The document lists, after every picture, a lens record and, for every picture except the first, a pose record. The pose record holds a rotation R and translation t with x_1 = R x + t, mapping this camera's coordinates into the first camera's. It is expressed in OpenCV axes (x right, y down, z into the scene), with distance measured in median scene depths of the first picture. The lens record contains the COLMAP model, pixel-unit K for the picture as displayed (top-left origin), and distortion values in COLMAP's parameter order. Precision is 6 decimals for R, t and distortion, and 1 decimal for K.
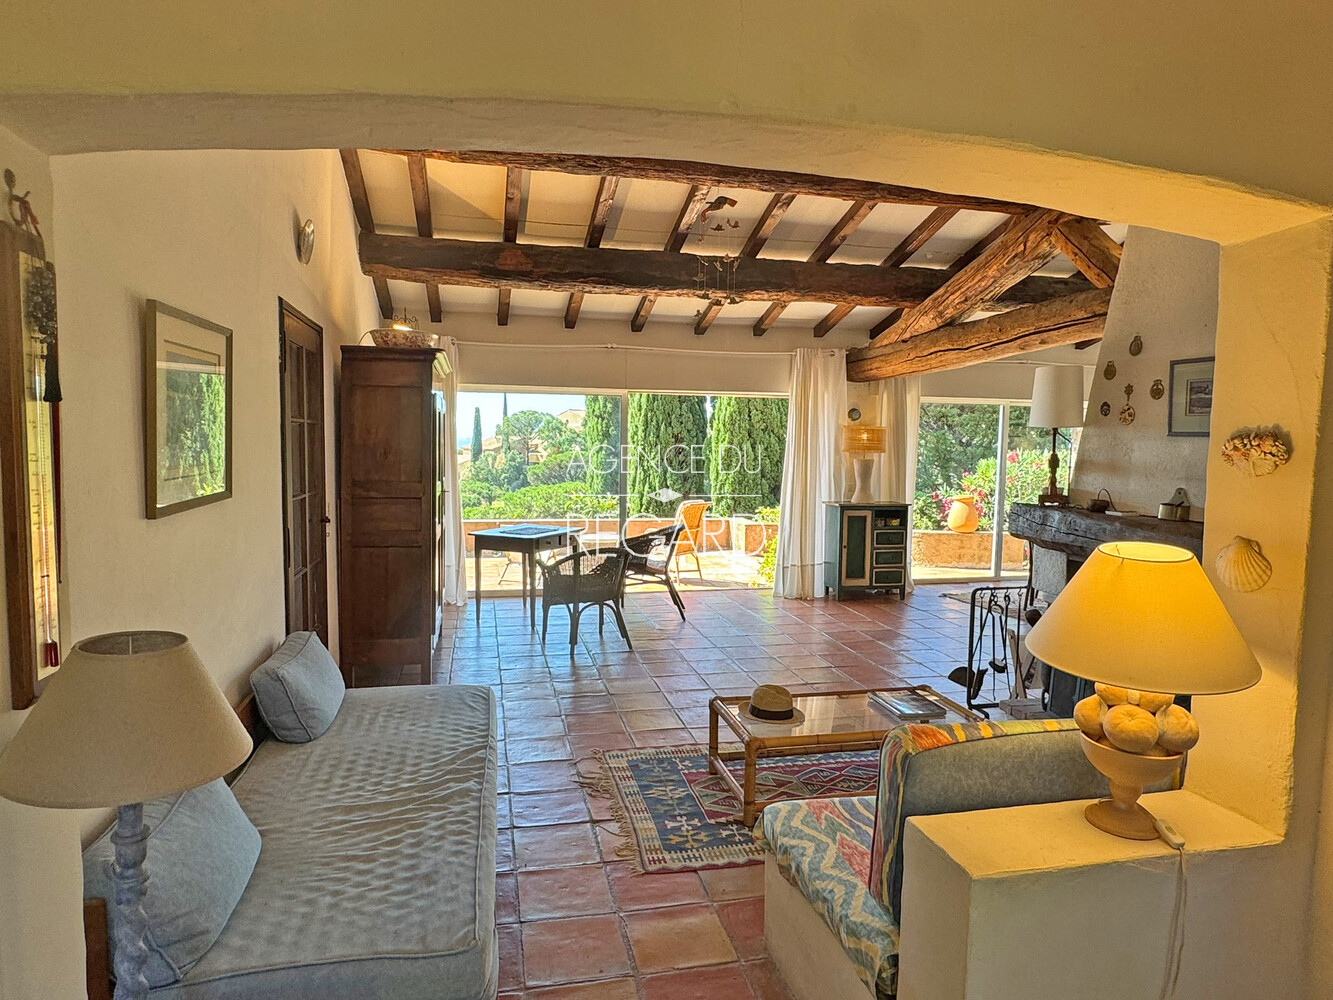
lens RADIAL K [[805.2, 0, 669.5], [0, 805.2, 497.4], [0, 0, 1]] dist [0.002726, -0.001419]
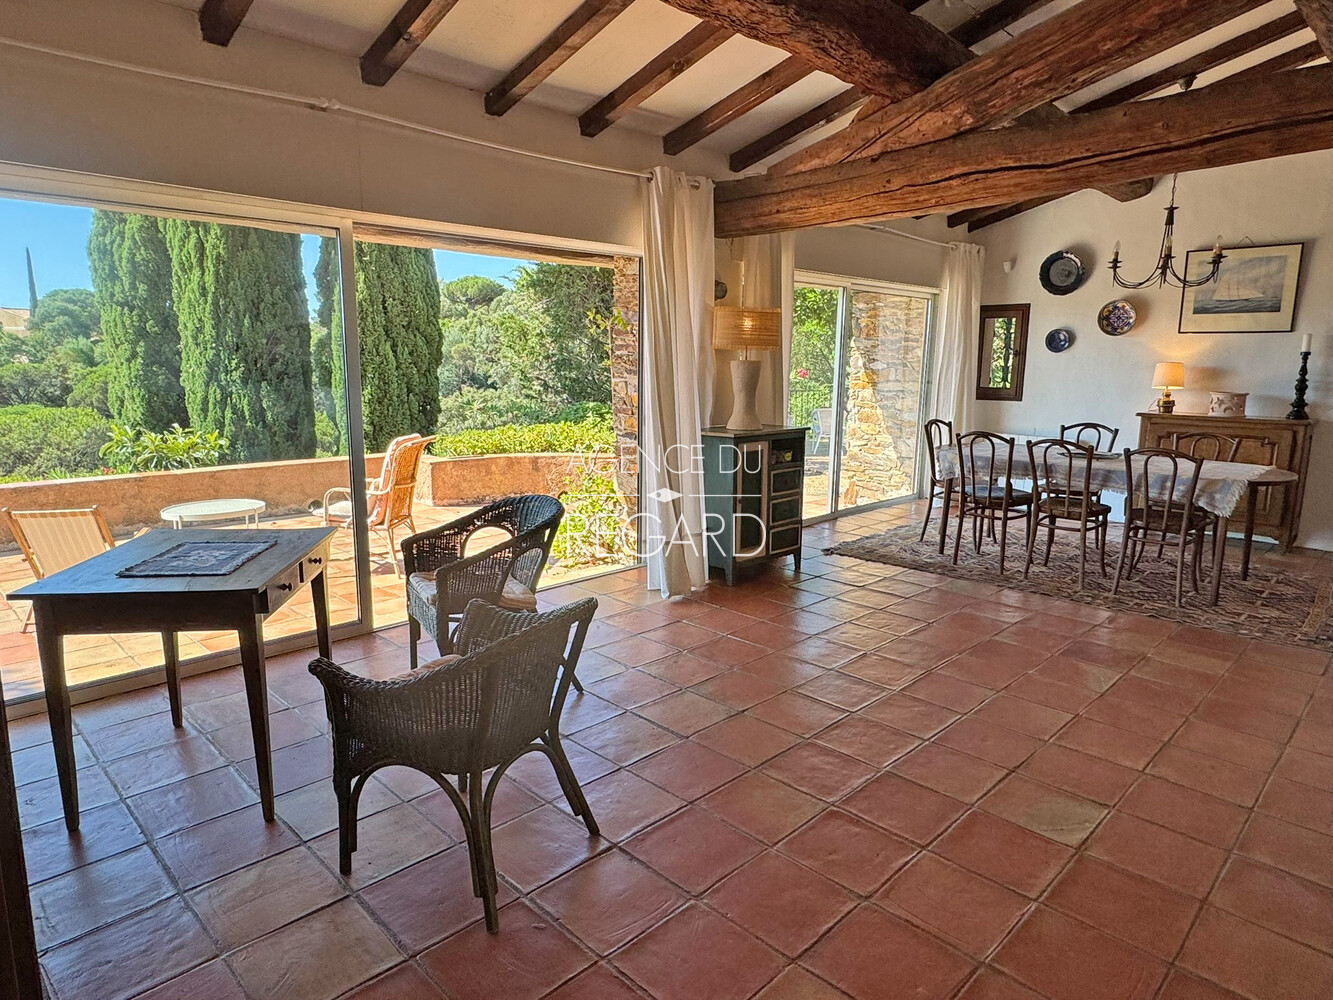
lens RADIAL K [[805.2, 0, 661.9], [0, 805.2, 505.0], [0, 0, 1]] dist [0.002726, -0.001419]
pose [[0.851649, -0.100915, 0.514306, -0.154504], [0.038353, 0.990657, 0.130873, -0.020284], [-0.522708, -0.091733, 0.847562, 0.476932]]
